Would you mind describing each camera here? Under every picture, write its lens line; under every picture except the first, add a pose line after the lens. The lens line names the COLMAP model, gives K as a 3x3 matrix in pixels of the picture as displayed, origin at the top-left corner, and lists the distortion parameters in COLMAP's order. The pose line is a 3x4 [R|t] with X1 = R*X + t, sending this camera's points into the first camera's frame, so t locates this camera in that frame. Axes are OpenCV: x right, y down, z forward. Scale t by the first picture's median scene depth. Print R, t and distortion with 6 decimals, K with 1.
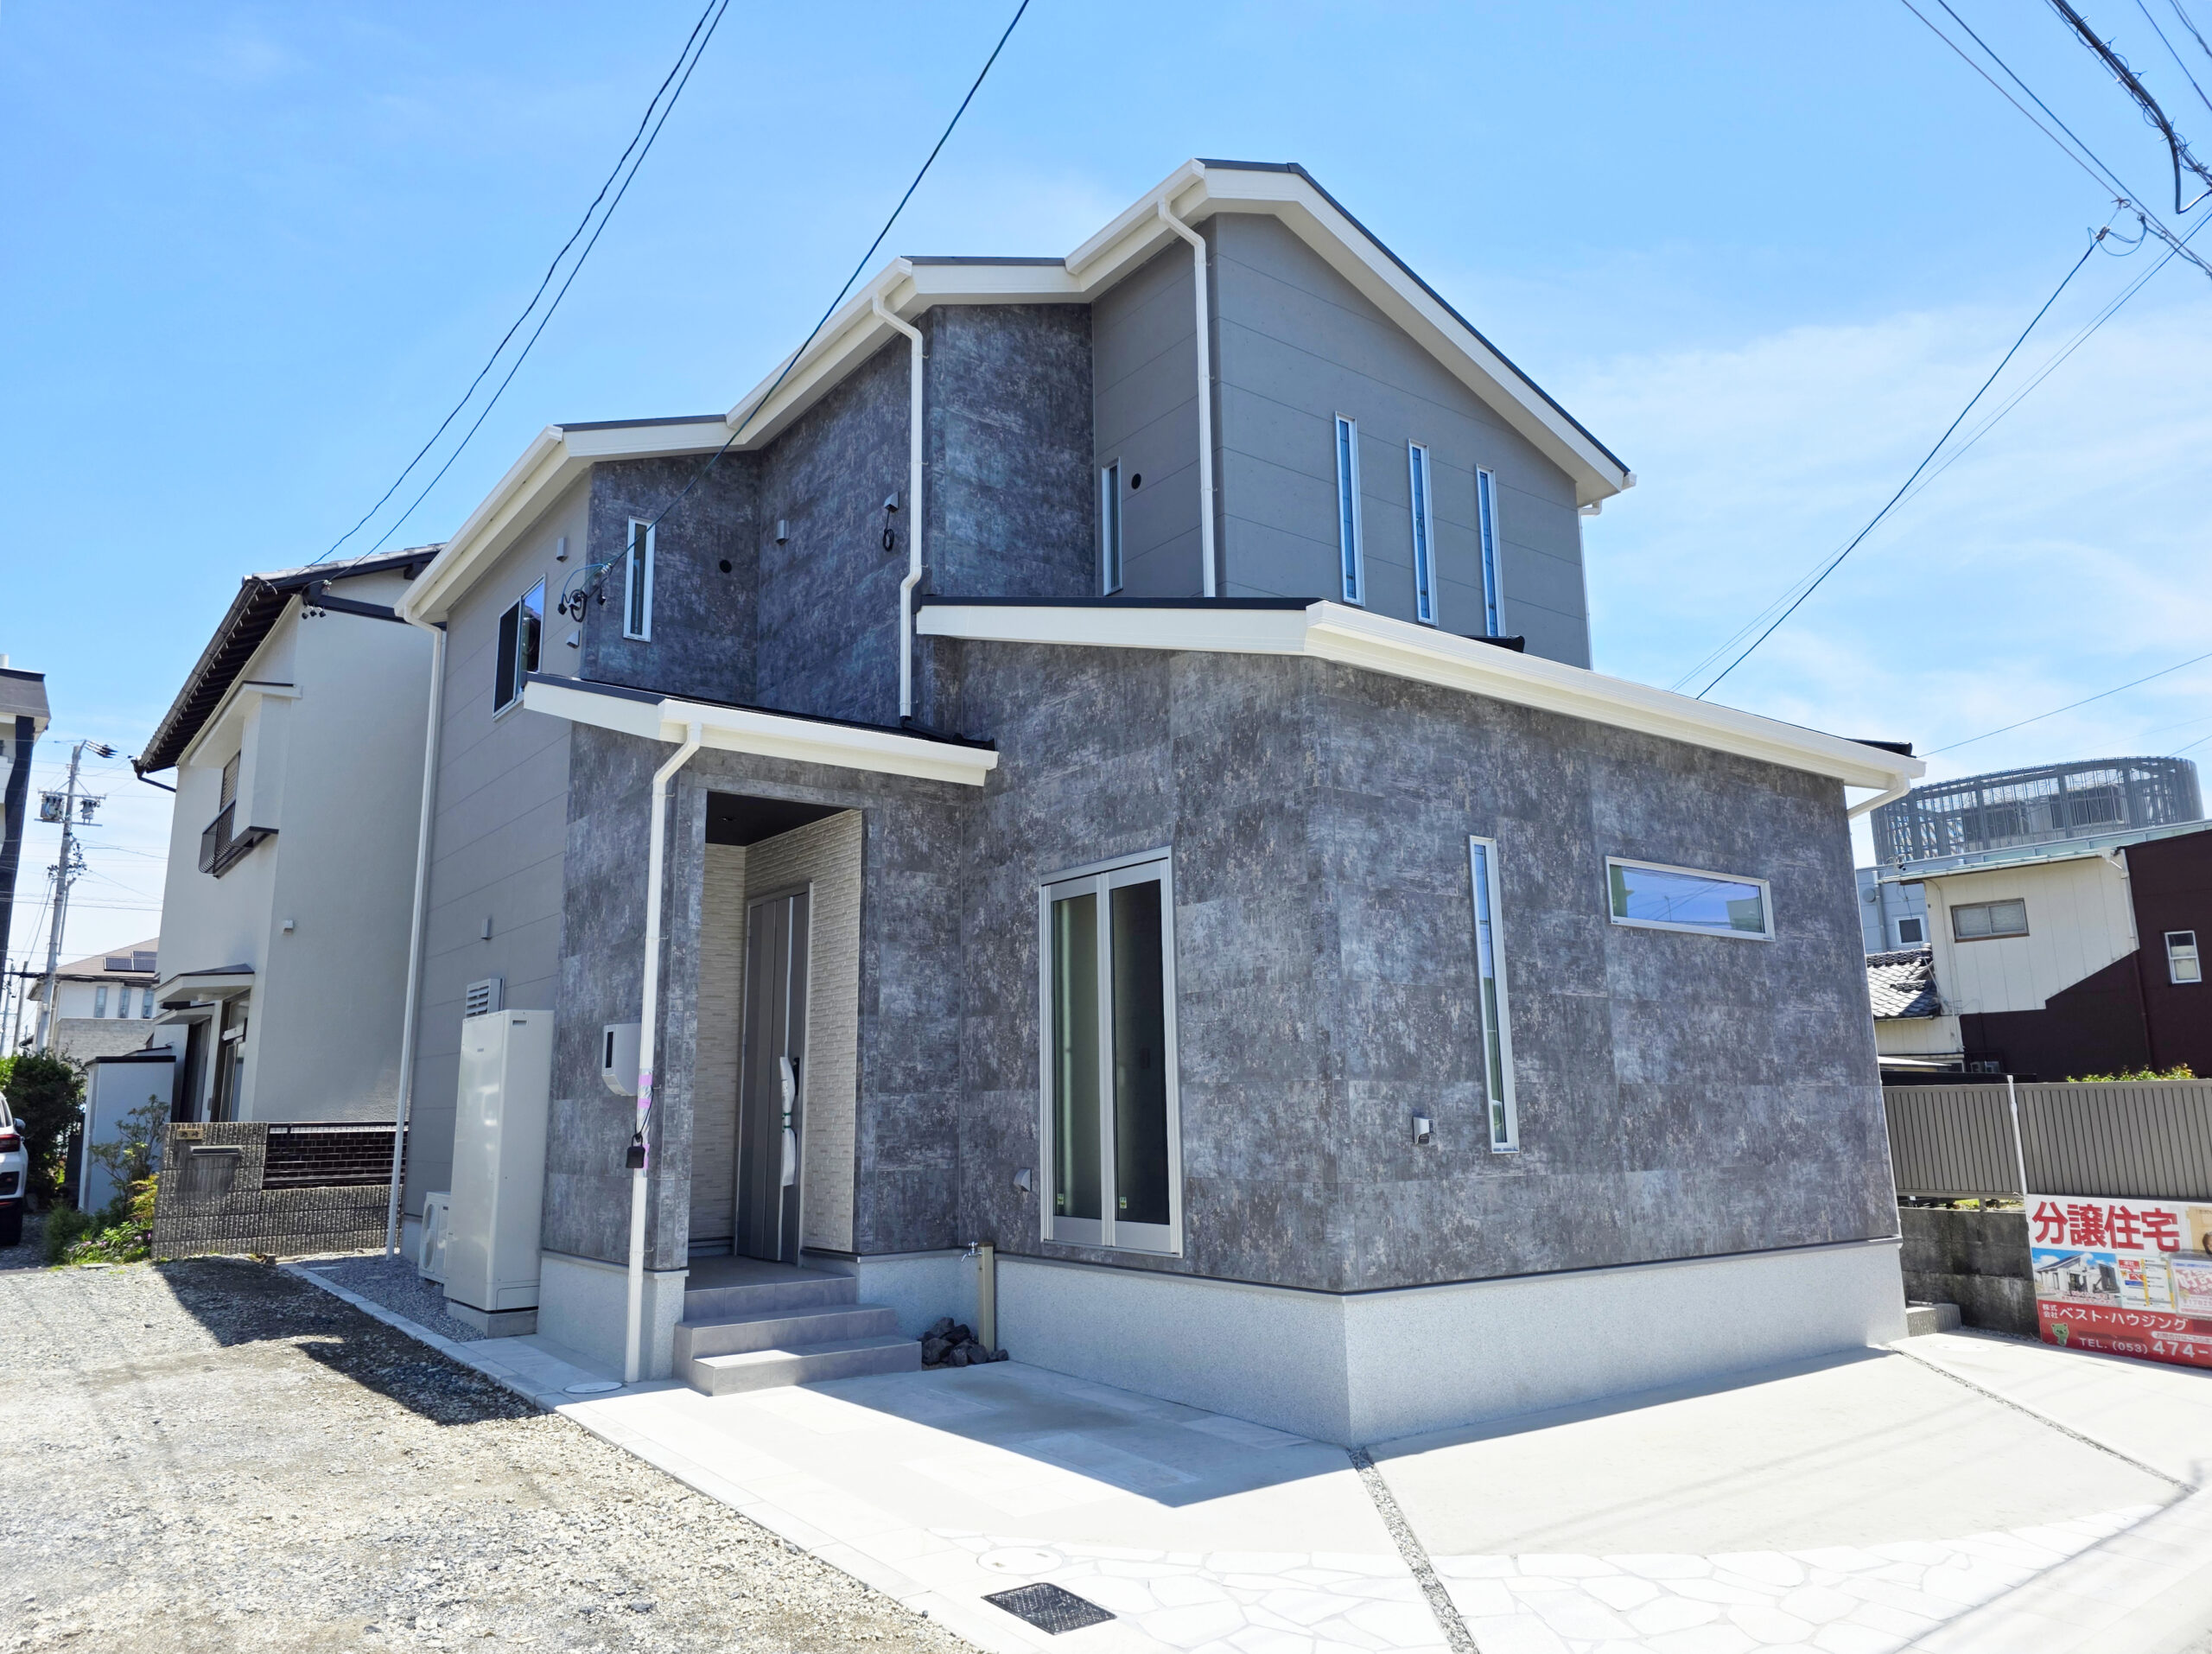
lens RADIAL K [[1479.7, 0, 1077.5], [0, 1479.7, 809.3], [0, 0, 1]] dist [0.070333, -0.068766]
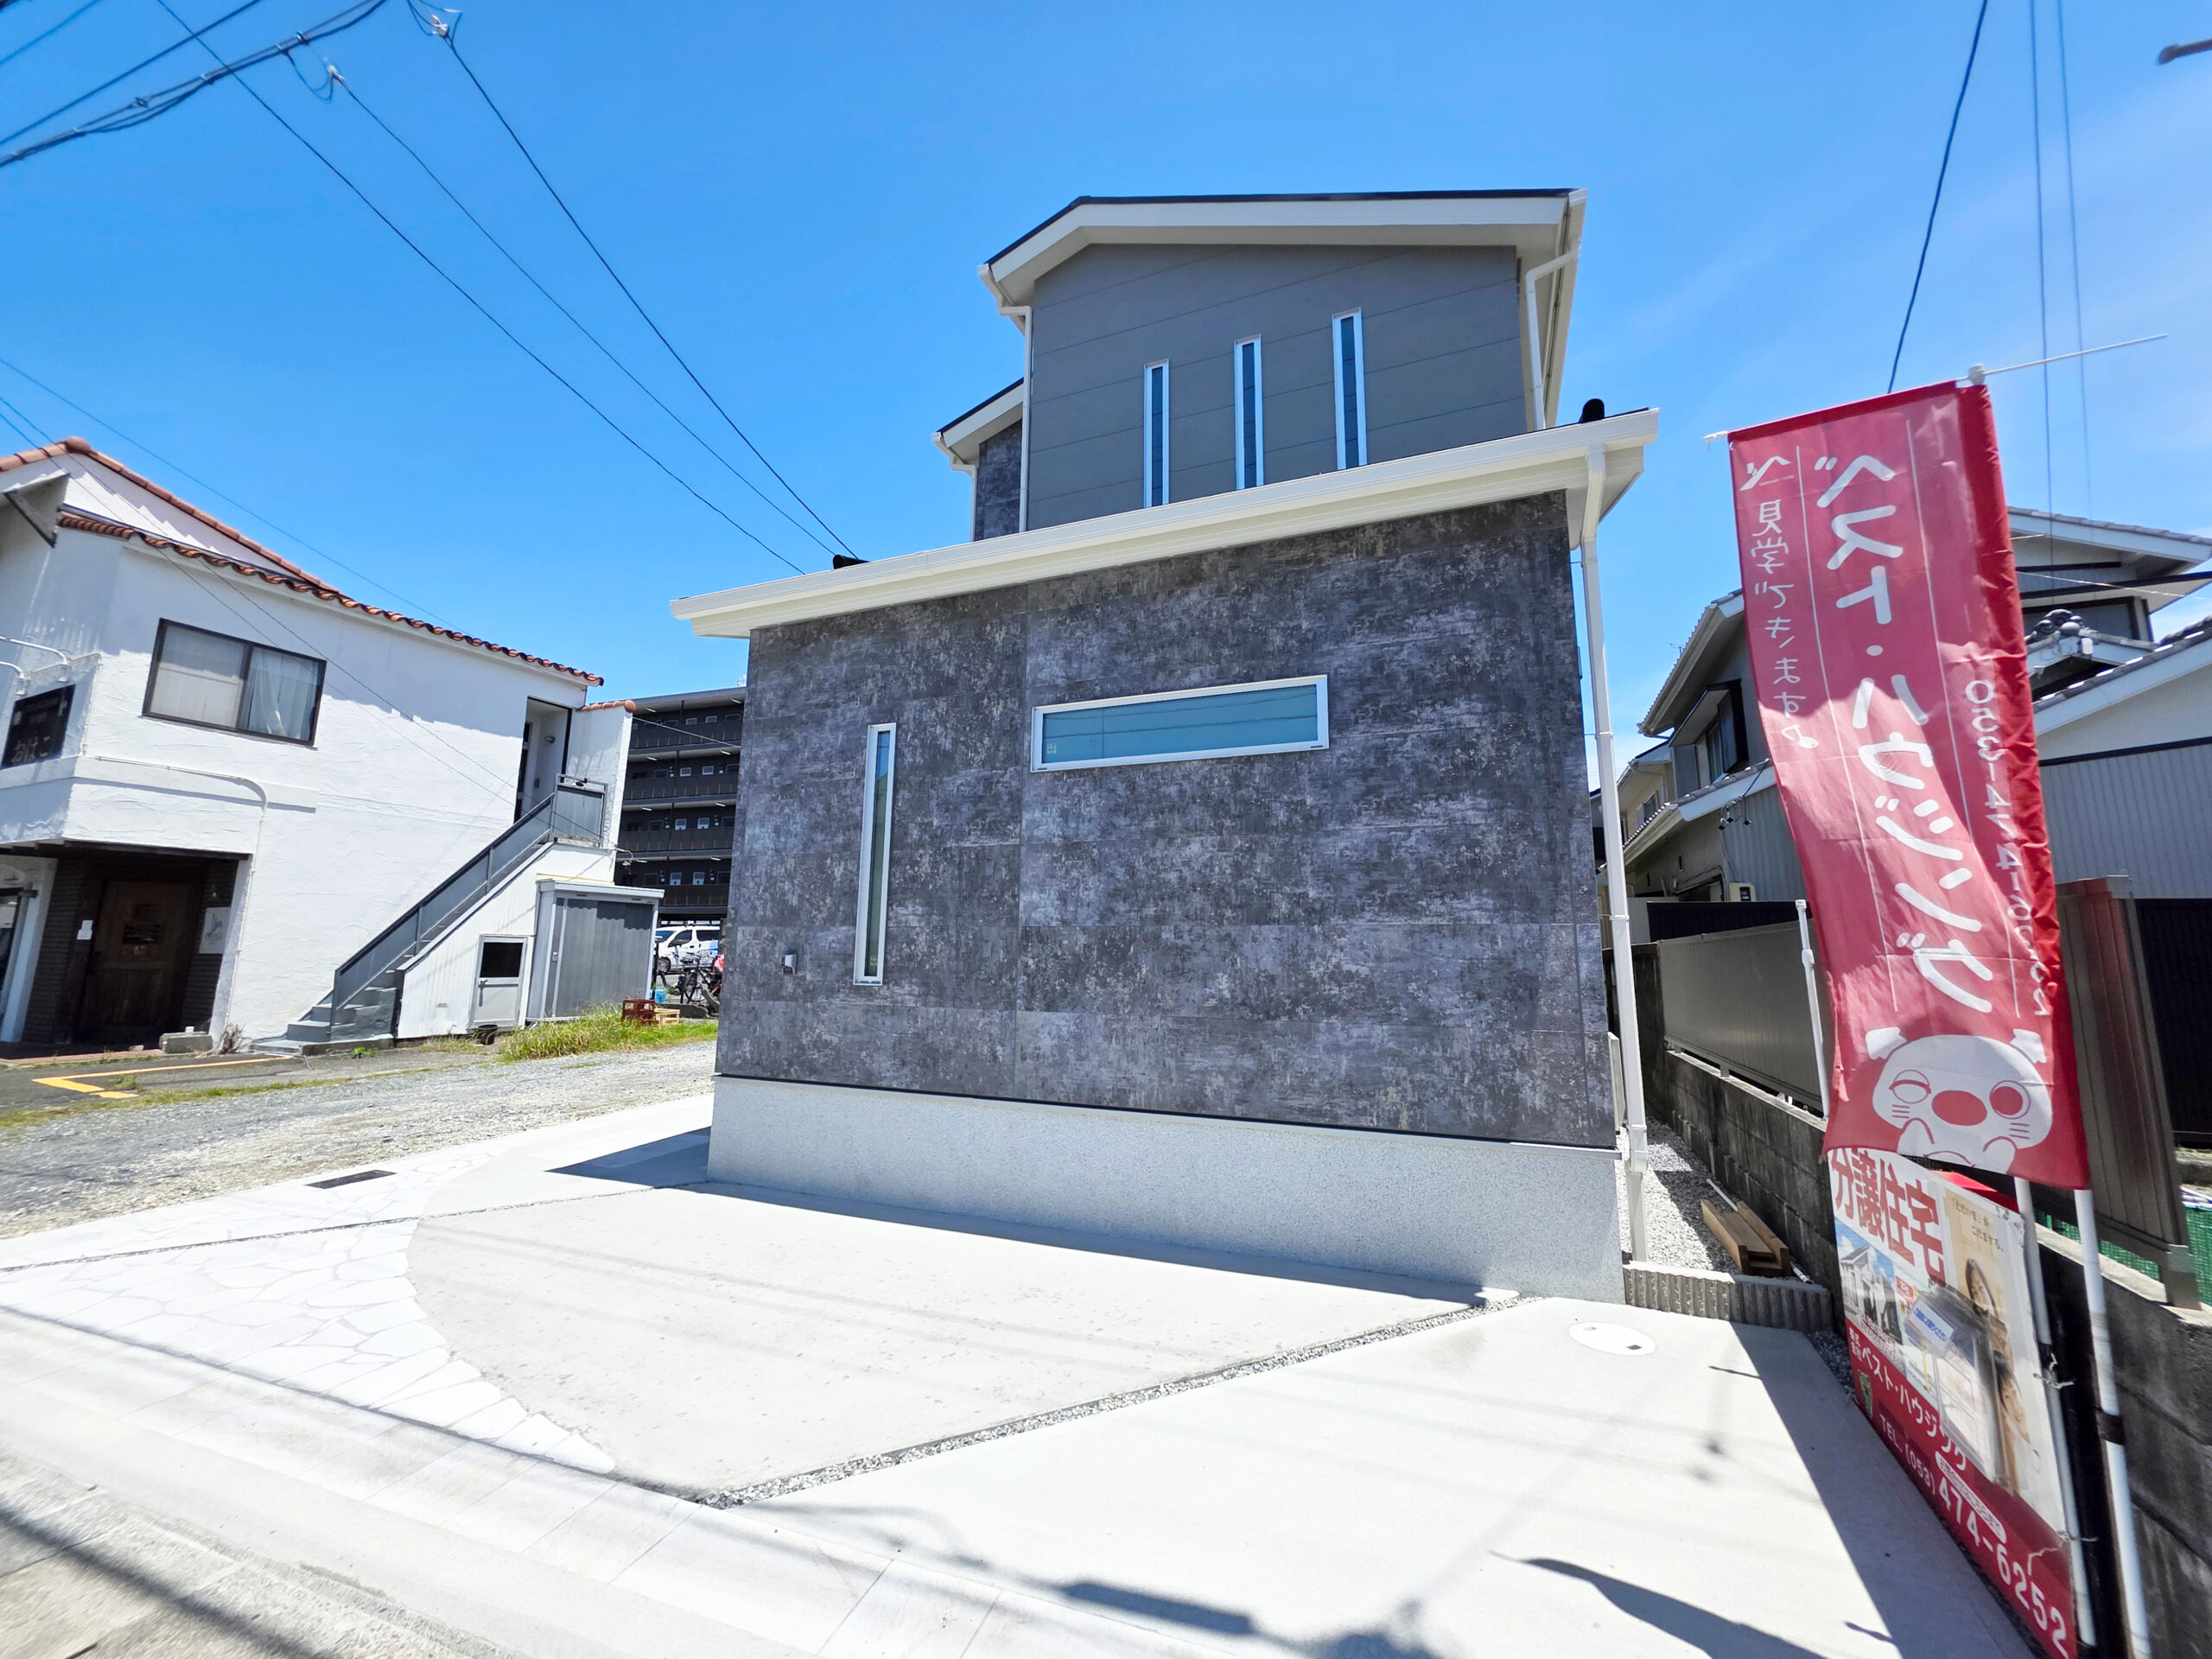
lens RADIAL K [[881.9, 0, 1103.9], [0, 881.9, 811.8], [0, 0, 1]] dist [-0.001833, 0.000487]
pose [[0.512956, -0.122809, -0.849585, 0.856070], [0.155894, 0.986583, -0.048488, 0.134617], [0.844141, -0.107573, 0.525219, 0.688342]]
